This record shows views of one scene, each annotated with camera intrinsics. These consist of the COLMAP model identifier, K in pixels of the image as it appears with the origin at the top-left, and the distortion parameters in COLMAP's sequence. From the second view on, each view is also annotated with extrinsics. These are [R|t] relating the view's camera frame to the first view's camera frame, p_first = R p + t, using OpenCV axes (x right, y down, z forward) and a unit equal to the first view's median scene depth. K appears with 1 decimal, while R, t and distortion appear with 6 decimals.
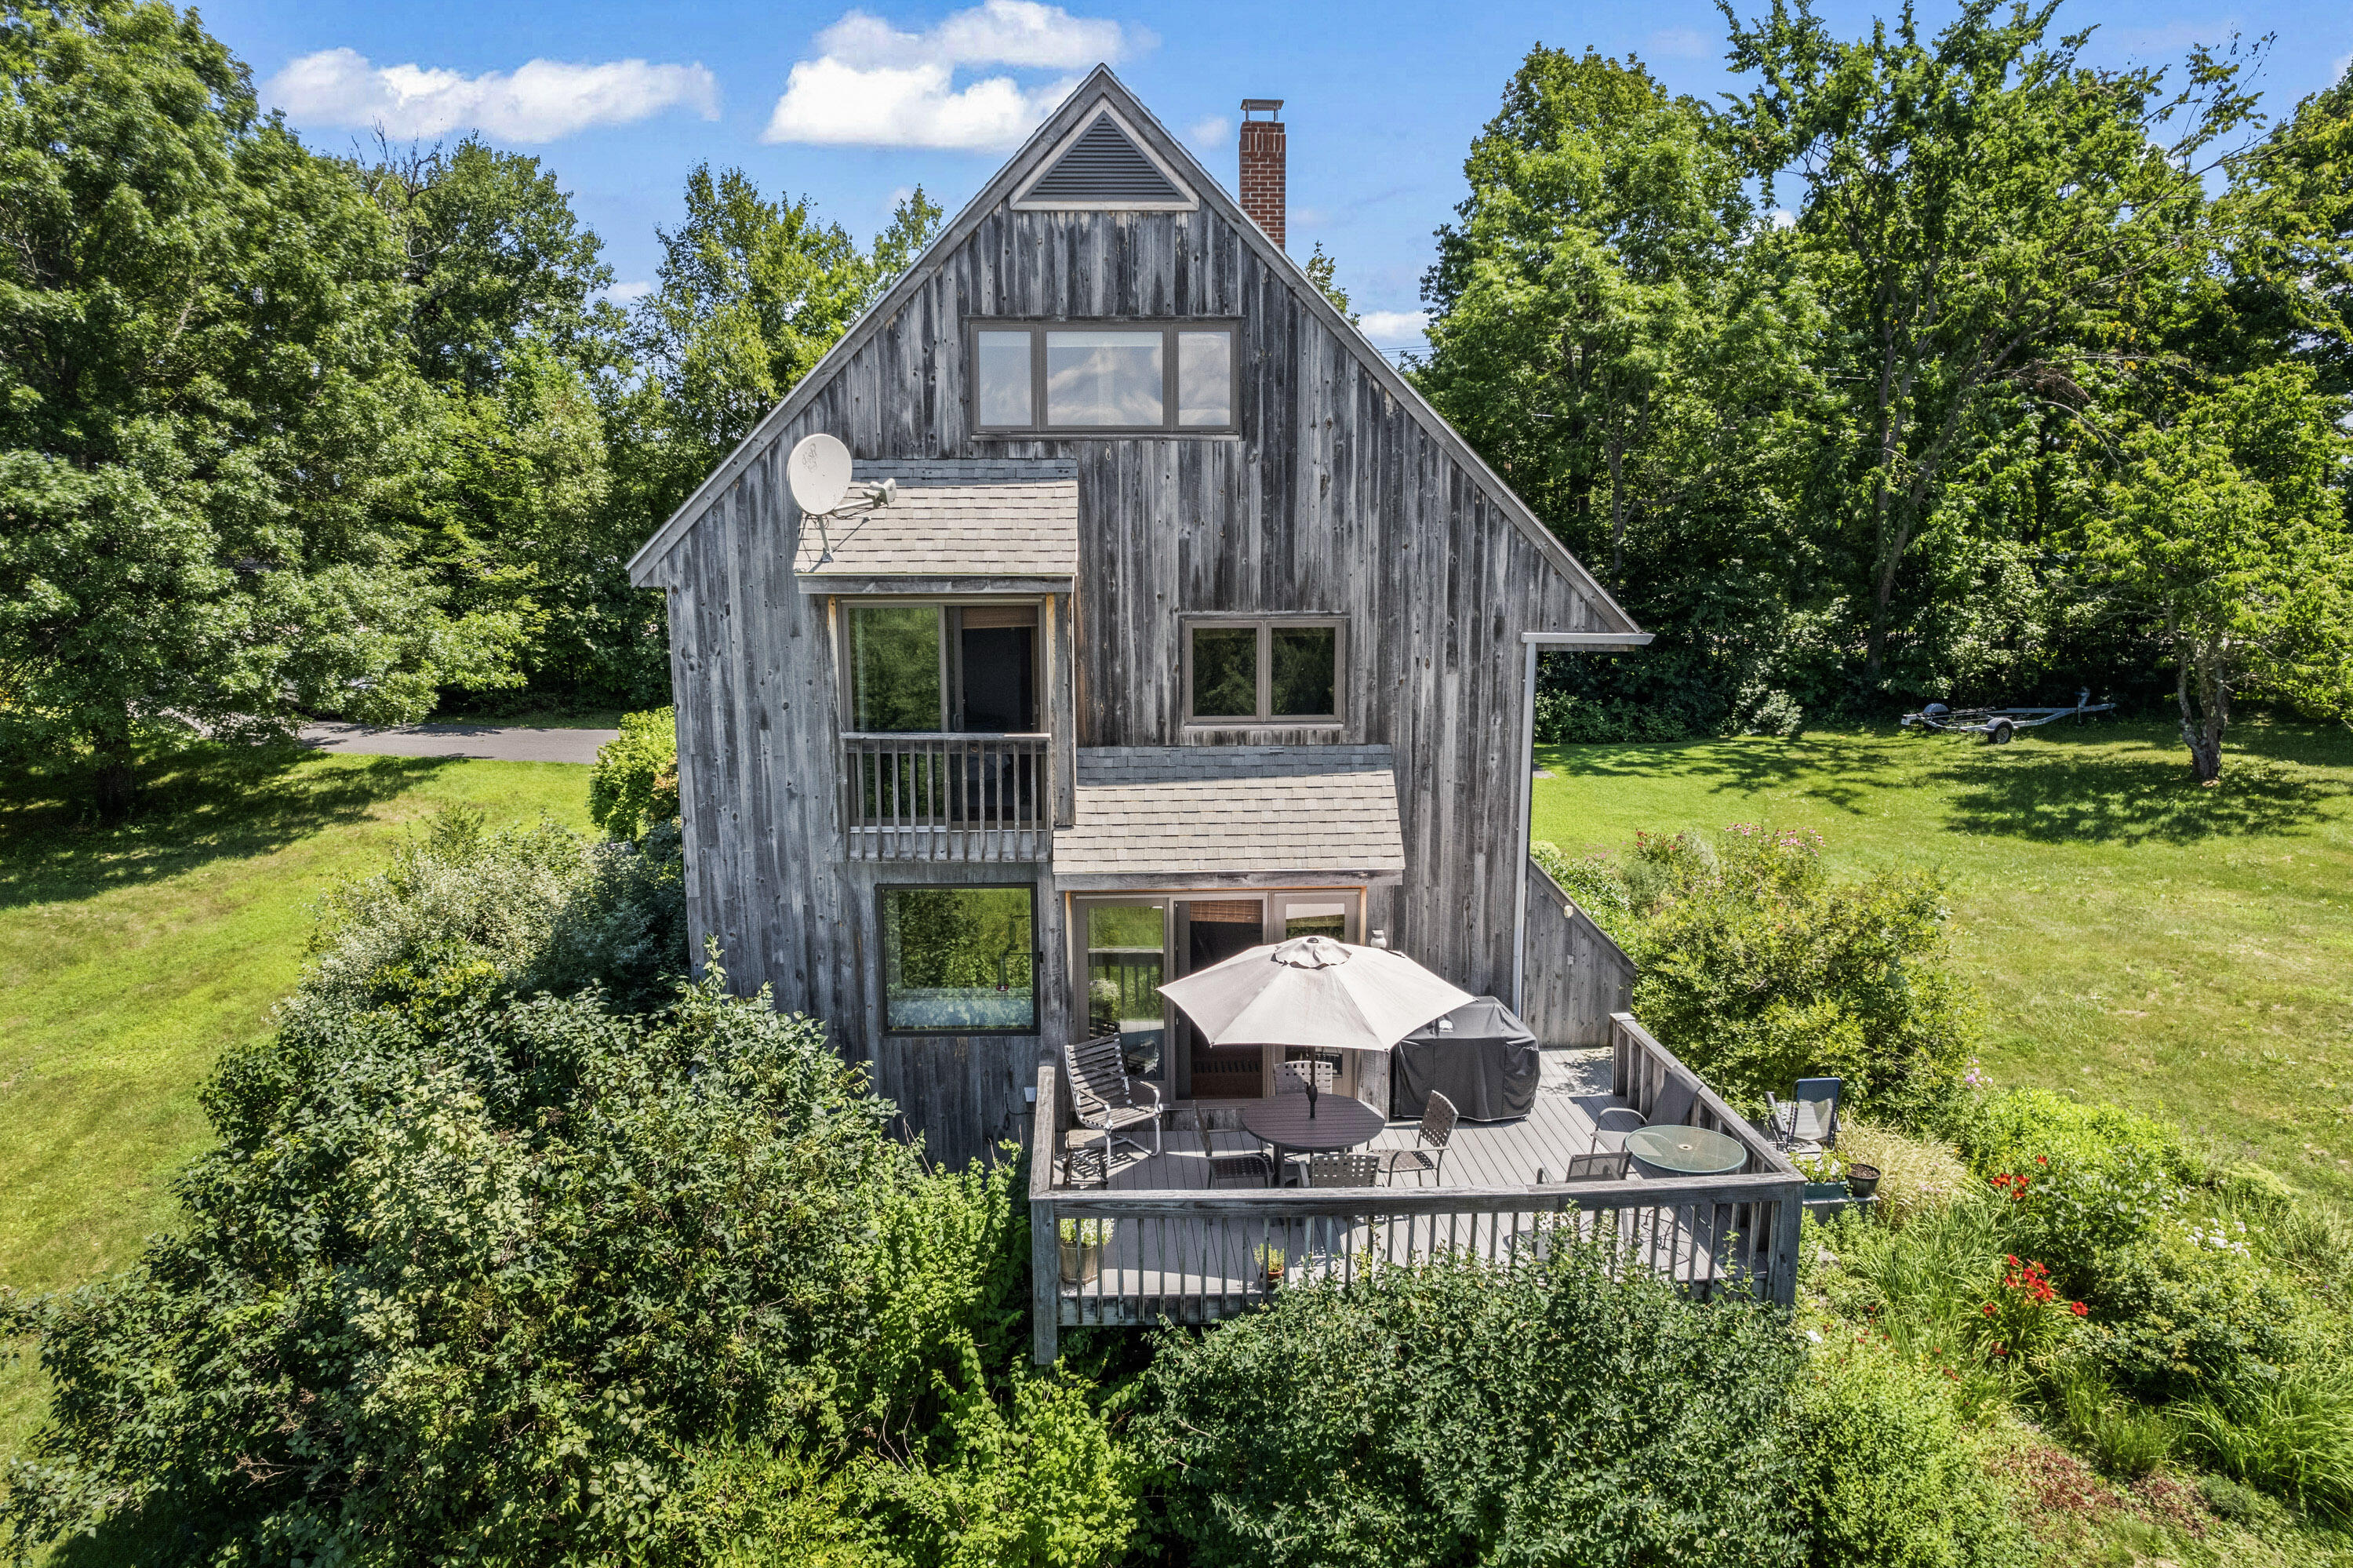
lens RADIAL K [[1498.0, 0, 1190.4], [0, 1498.0, 797.0], [0, 0, 1]] dist [-0.076653, 0.068495]
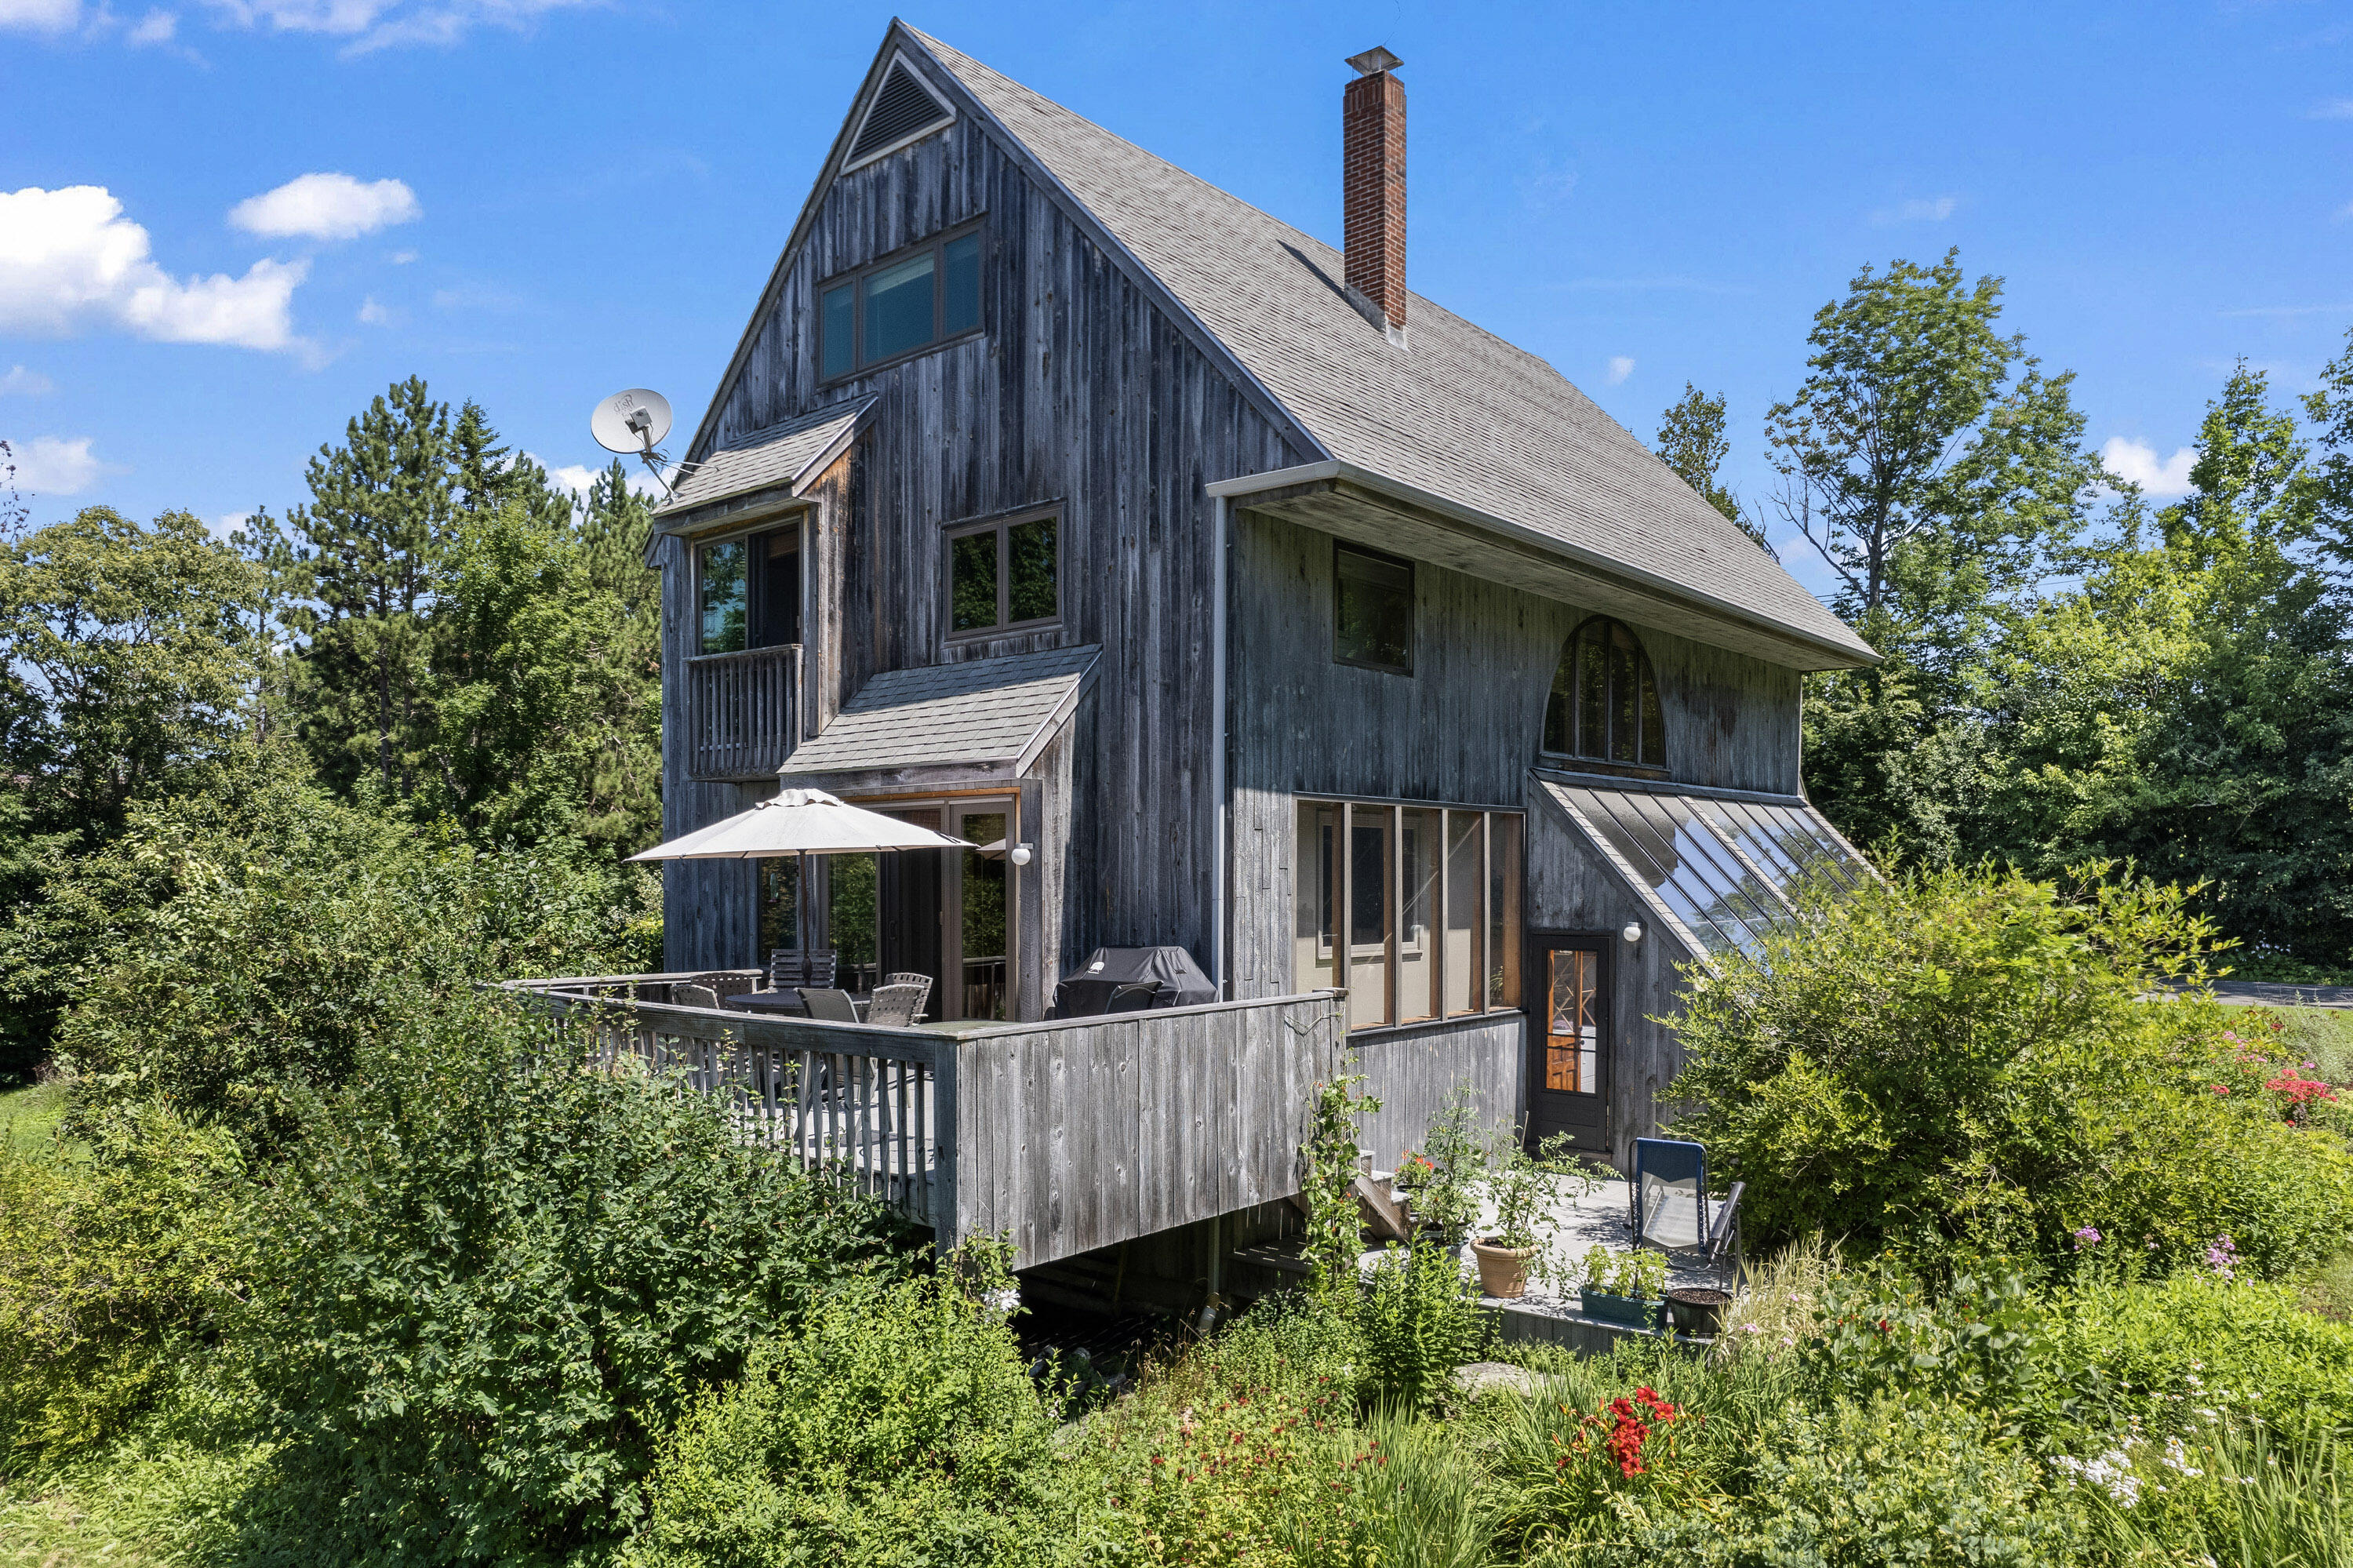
lens RADIAL K [[1498.0, 0, 1190.4], [0, 1498.0, 797.0], [0, 0, 1]] dist [-0.076653, 0.068495]
pose [[0.779183, -0.023022, -0.626374, 0.712590], [-0.087091, 0.985655, -0.144564, 0.171385], [0.620717, 0.167193, 0.766001, 0.407301]]
